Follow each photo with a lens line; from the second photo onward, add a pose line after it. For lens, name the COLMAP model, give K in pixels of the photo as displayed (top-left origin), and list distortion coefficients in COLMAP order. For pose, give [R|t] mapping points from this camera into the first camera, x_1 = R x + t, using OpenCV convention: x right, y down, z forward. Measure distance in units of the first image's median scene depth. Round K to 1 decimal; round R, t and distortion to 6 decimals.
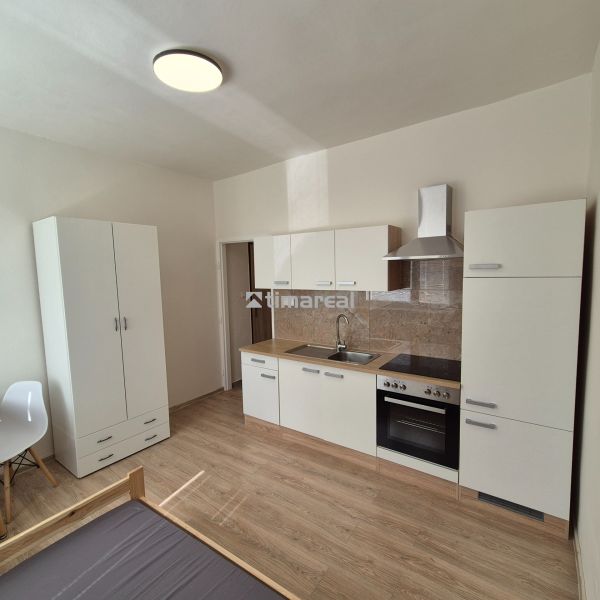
lens RADIAL K [[326.0, 0, 298.5], [0, 326.0, 298.5], [0, 0, 1]] dist [0.001509, 0.000270]
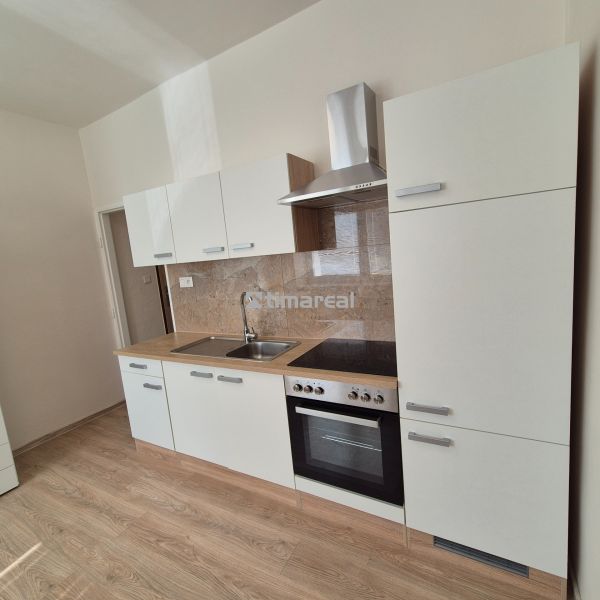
lens RADIAL K [[326.0, 0, 298.5], [0, 326.0, 298.5], [0, 0, 1]] dist [0.001509, 0.000270]
pose [[0.992321, -0.083348, 0.091387, 0.201515], [0.079100, 0.995653, 0.049166, 0.040986], [-0.095088, -0.041560, 0.994601, 0.299888]]
